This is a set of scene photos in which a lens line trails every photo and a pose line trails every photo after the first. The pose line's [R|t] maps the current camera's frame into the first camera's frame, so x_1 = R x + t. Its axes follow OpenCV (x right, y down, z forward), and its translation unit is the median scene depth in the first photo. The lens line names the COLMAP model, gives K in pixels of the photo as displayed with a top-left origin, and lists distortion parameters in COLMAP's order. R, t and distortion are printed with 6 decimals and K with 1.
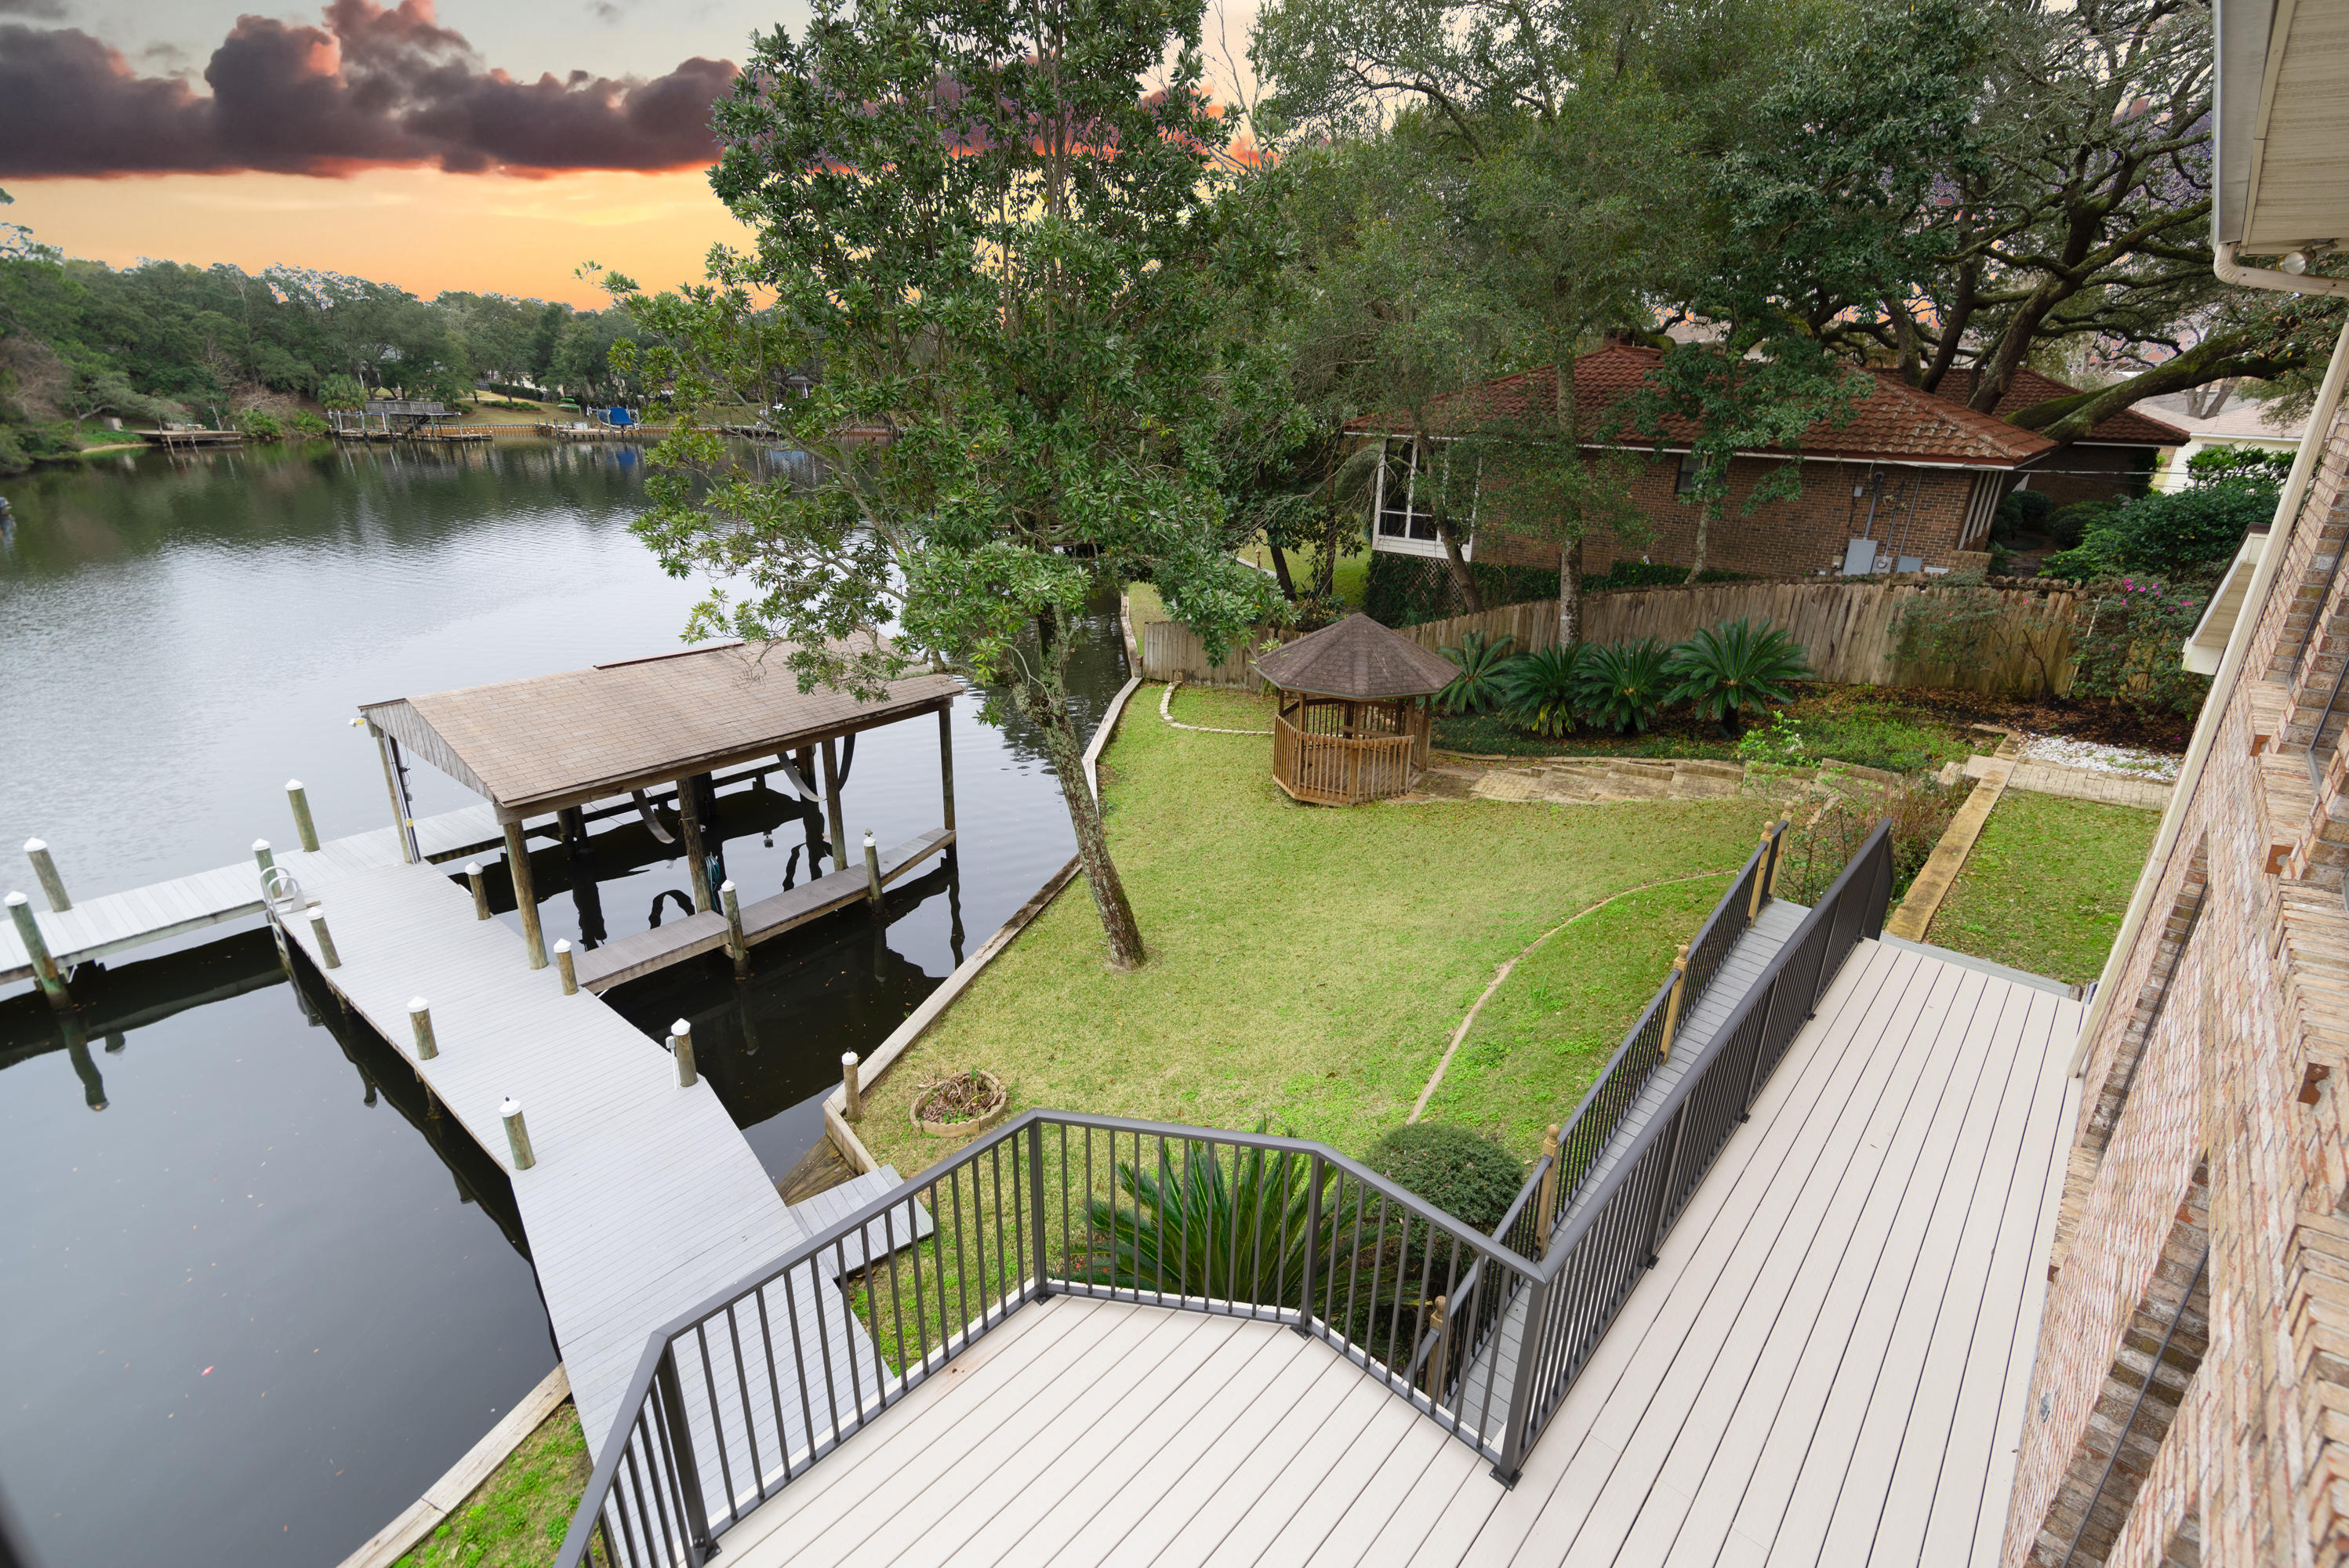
lens RADIAL K [[1063.3, 0, 1184.9], [0, 1063.3, 797.5], [0, 0, 1]] dist [0.011733, -0.001227]
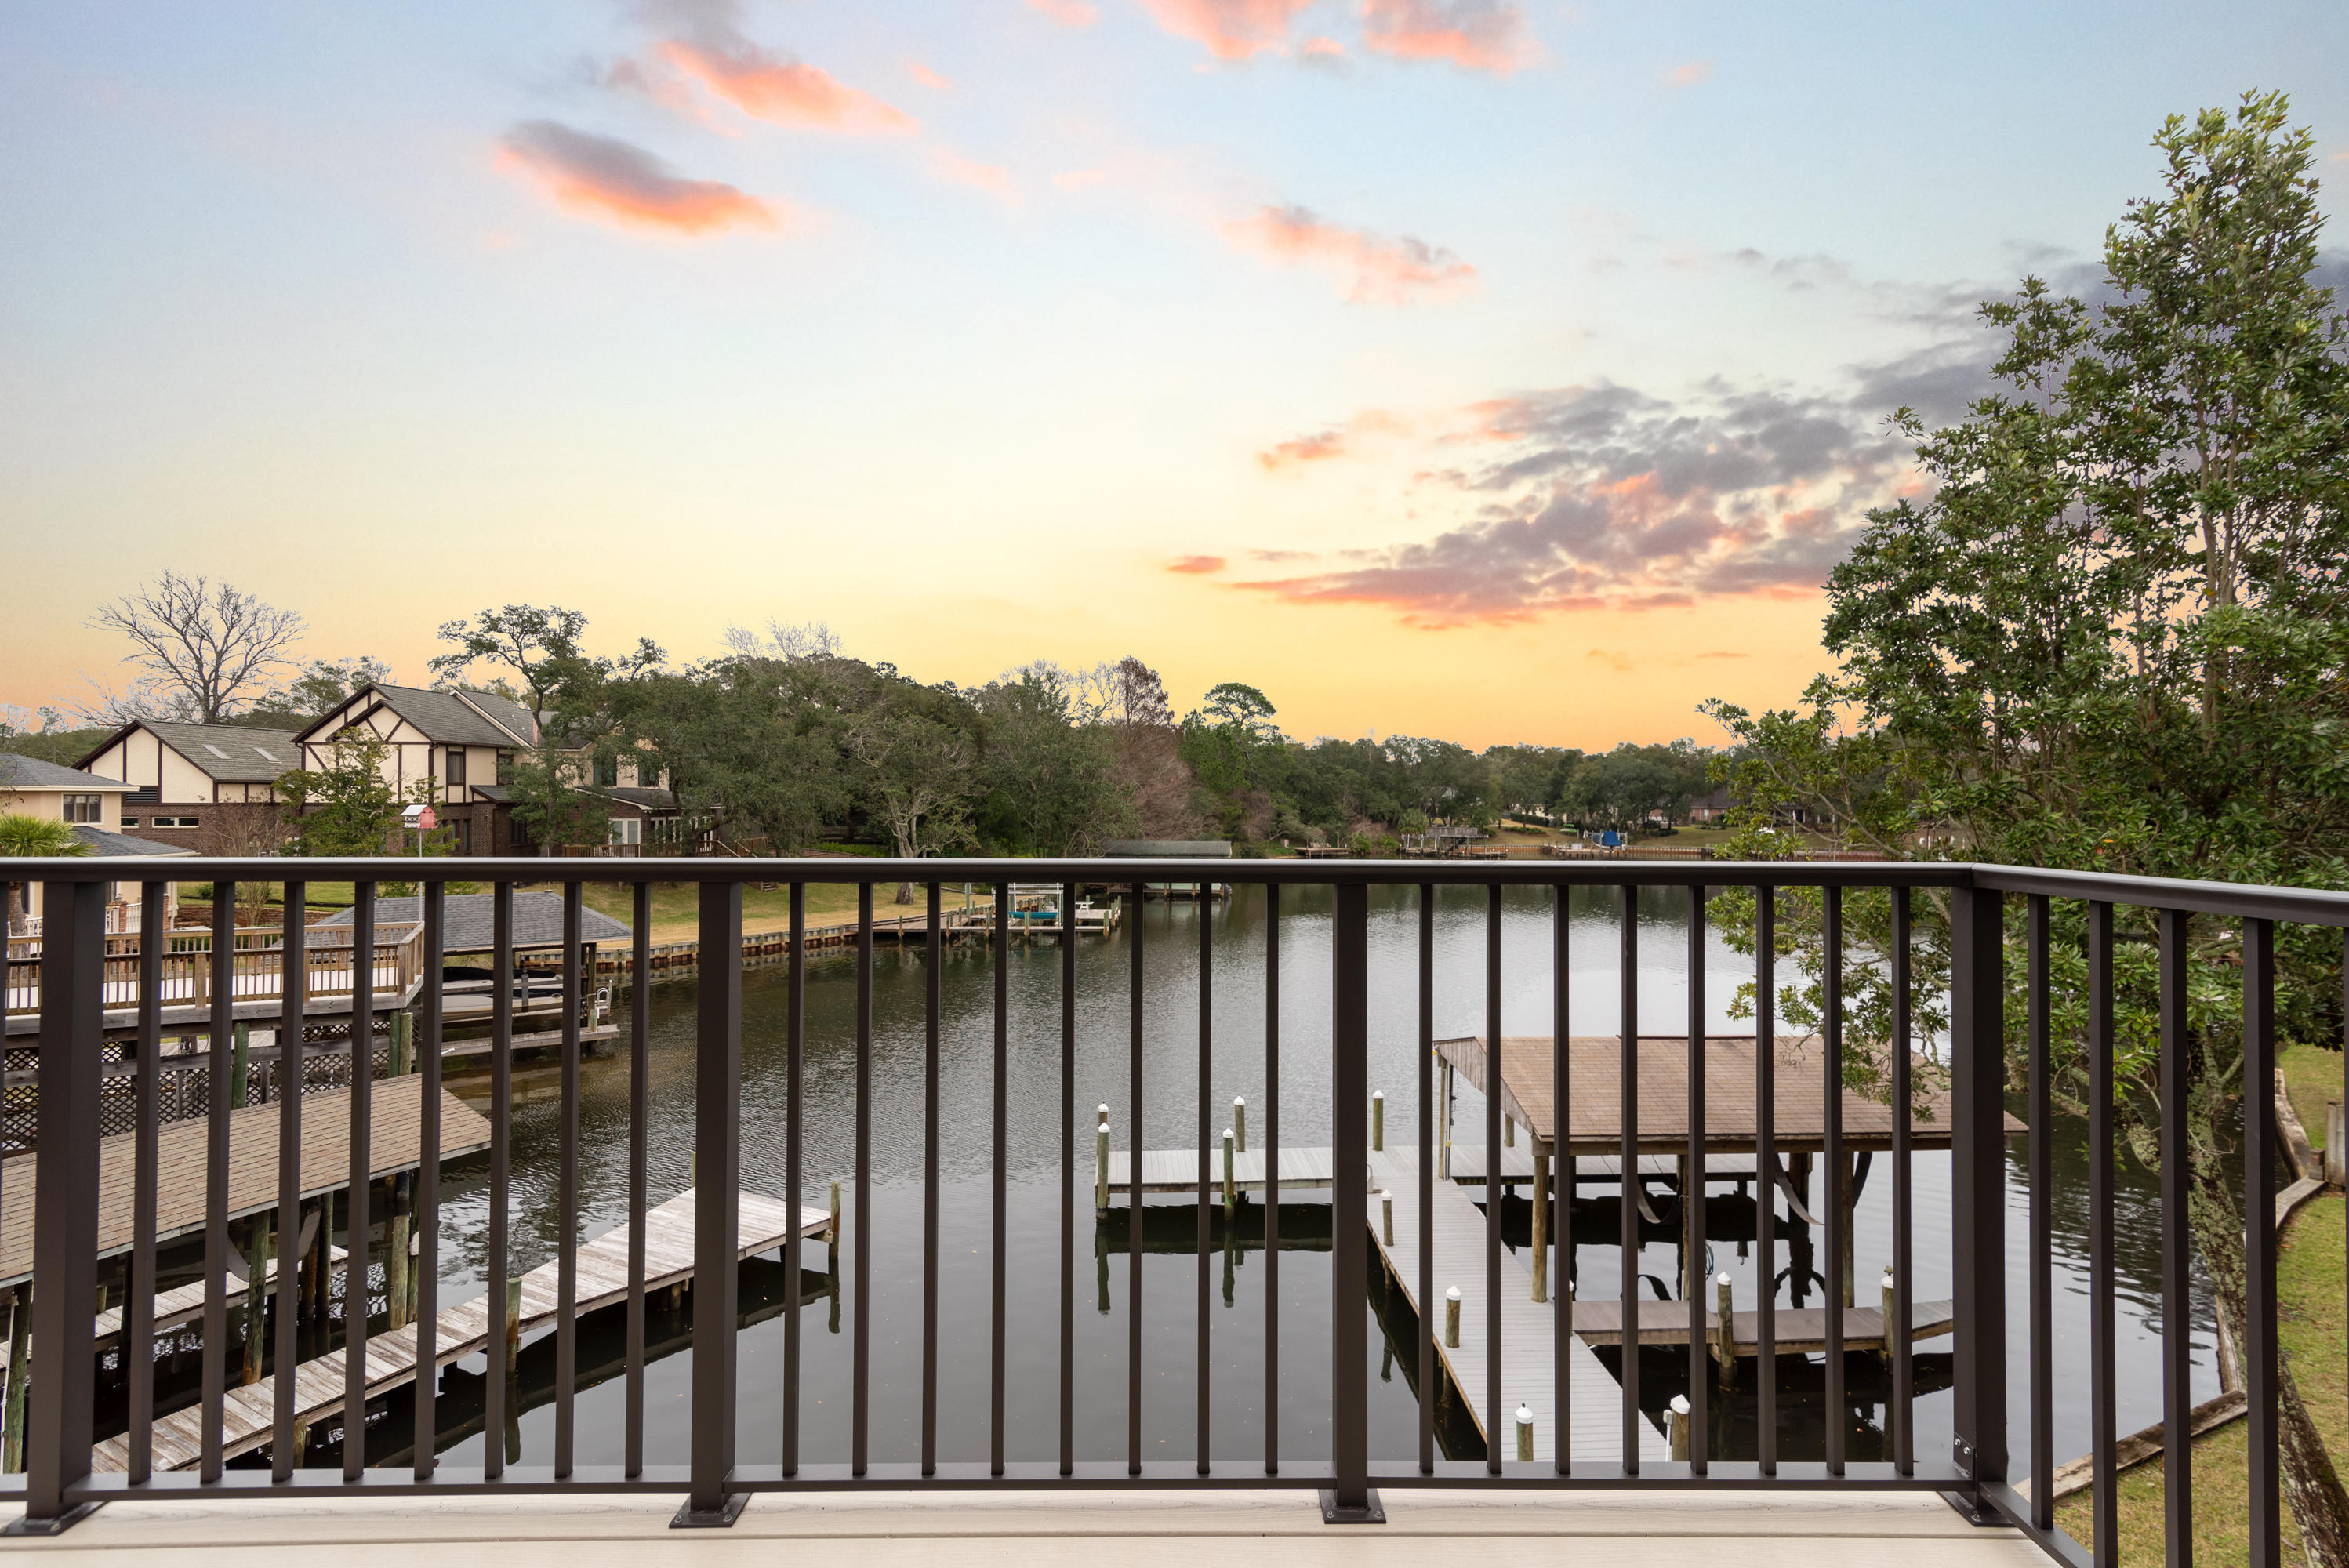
lens RADIAL K [[1063.3, 0, 1189.8], [0, 1063.3, 804.5], [0, 0, 1]] dist [0.011733, -0.001227]
pose [[0.674844, -0.020579, -0.737673, -0.022427], [-0.252568, 0.932802, -0.257079, 0.036055], [0.693394, 0.359801, 0.624298, -0.062886]]
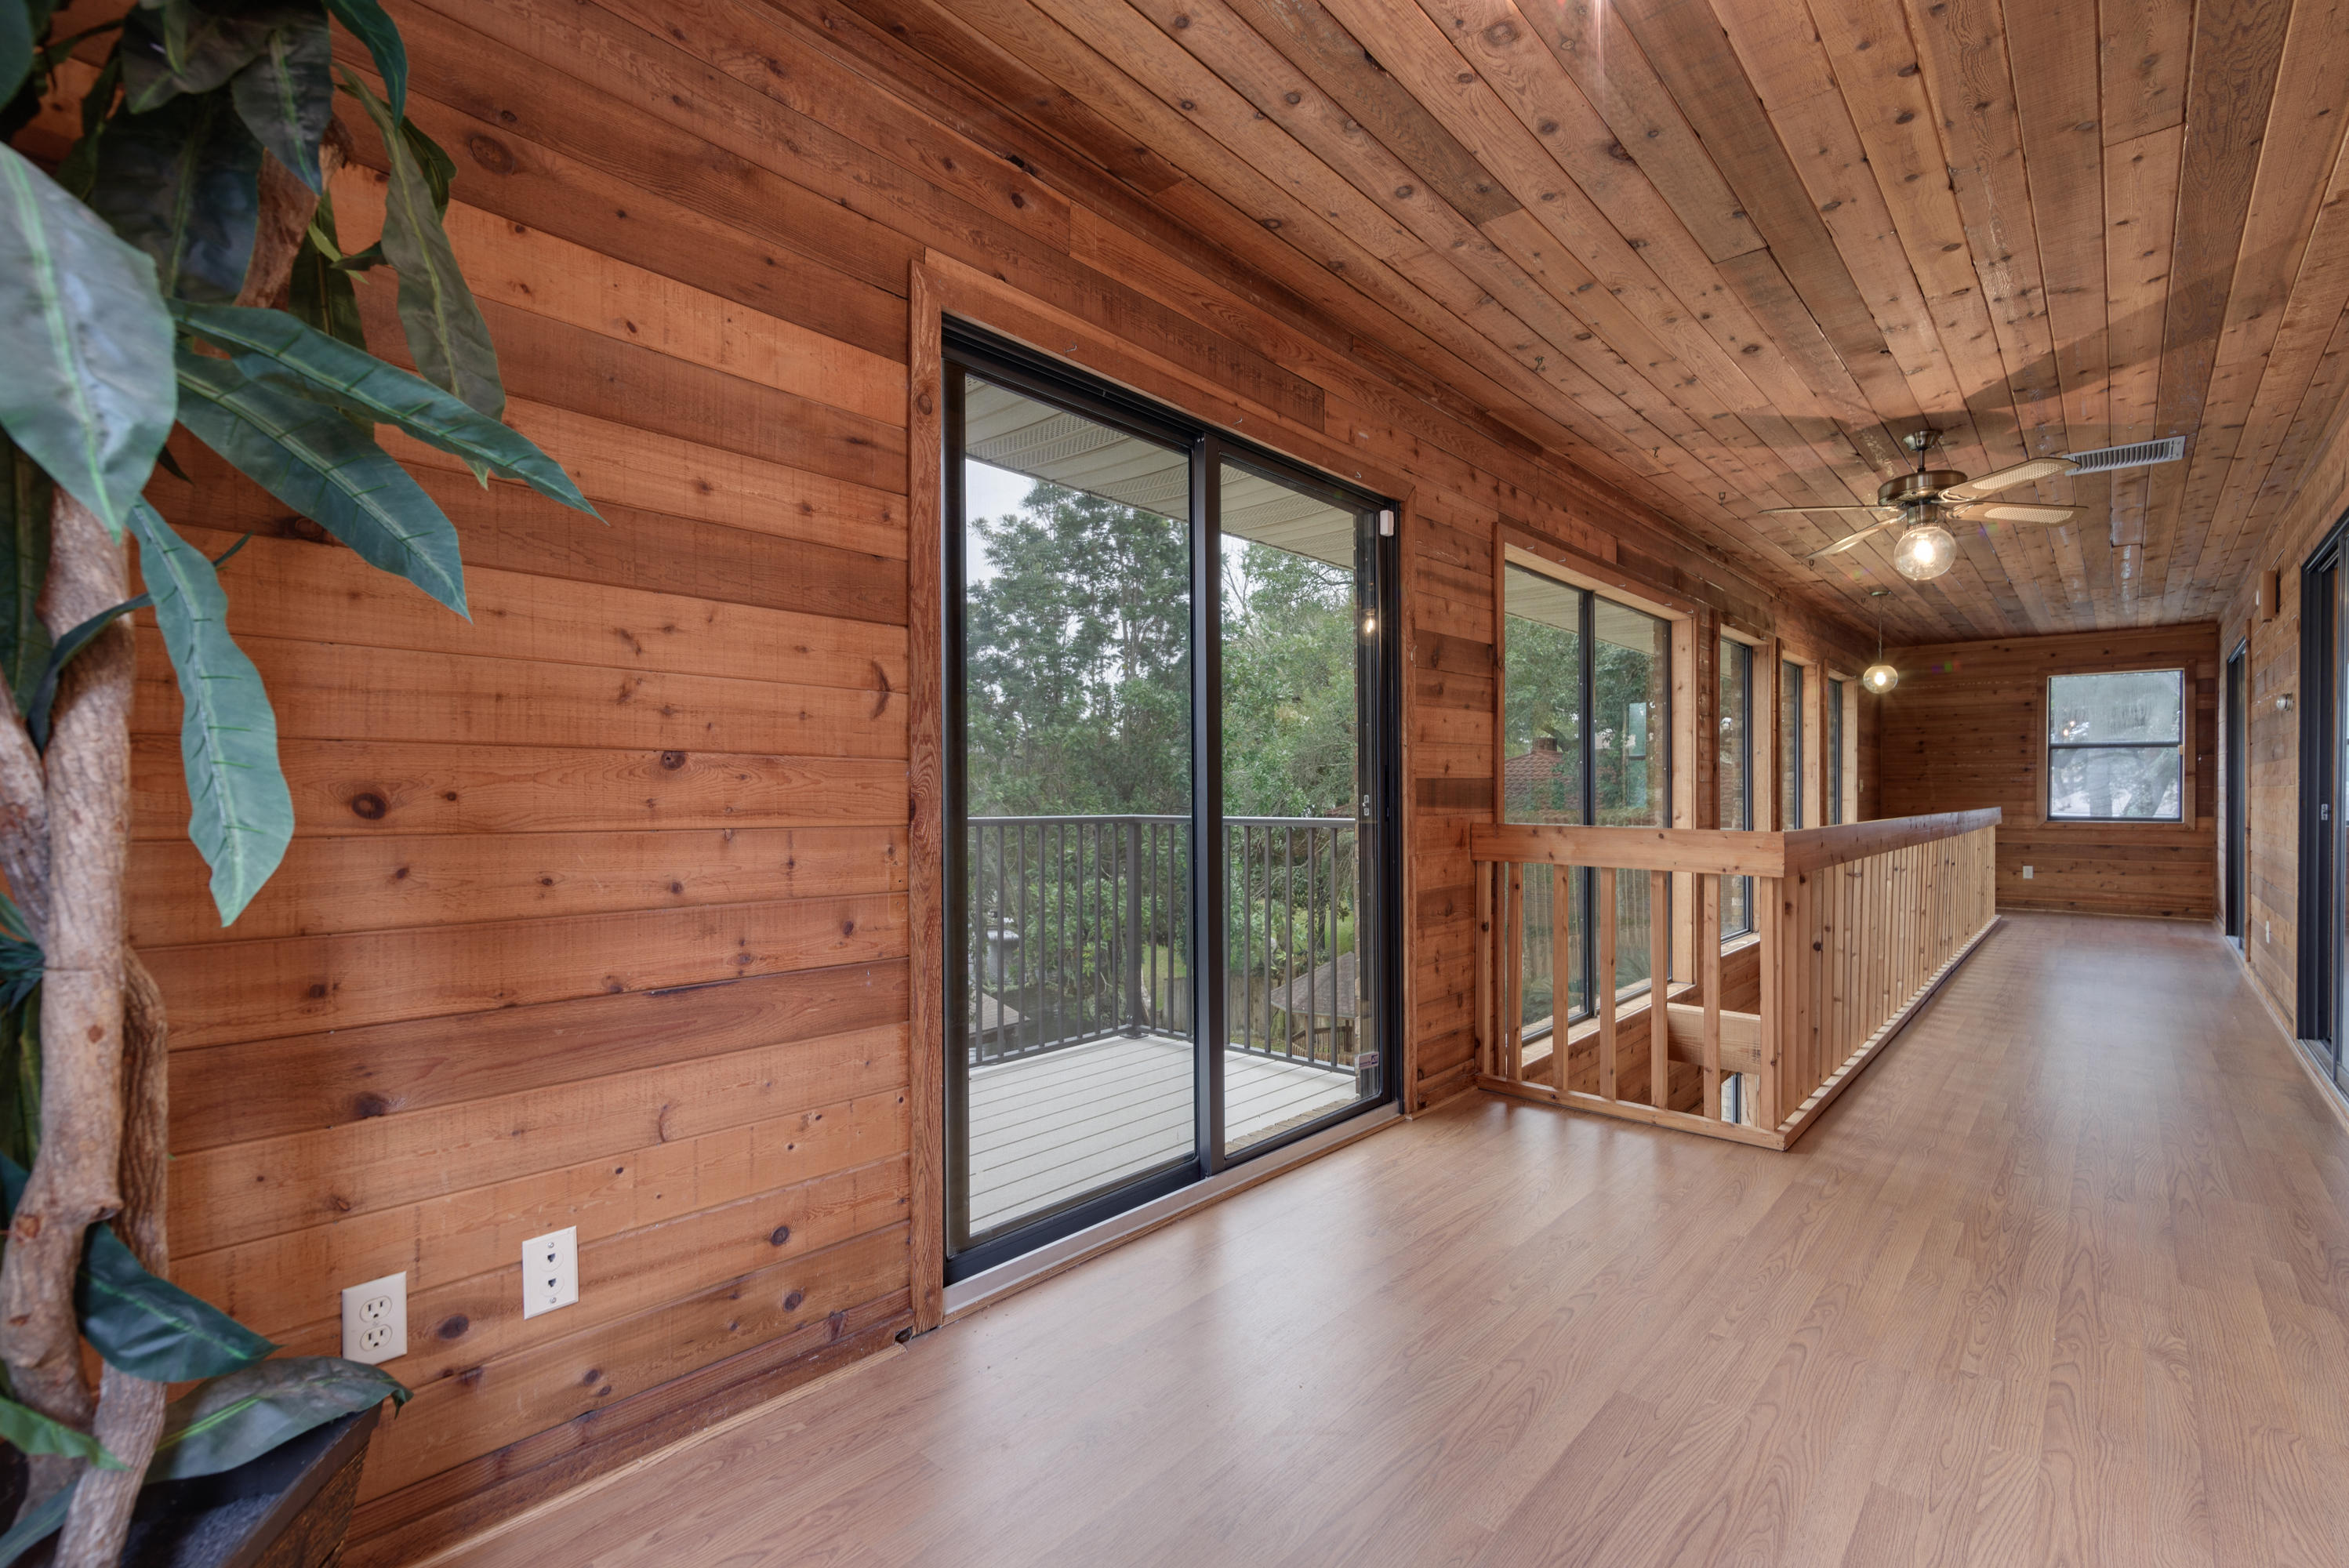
lens RADIAL K [[1063.3, 0, 1179.0], [0, 1063.3, 797.4], [0, 0, 1]] dist [0.011733, -0.001227]
pose [[0.999808, -0.018531, 0.006318, -0.033708], [0.019566, 0.934072, -0.356549, 0.082037], [0.000706, 0.356604, 0.934255, -0.183572]]
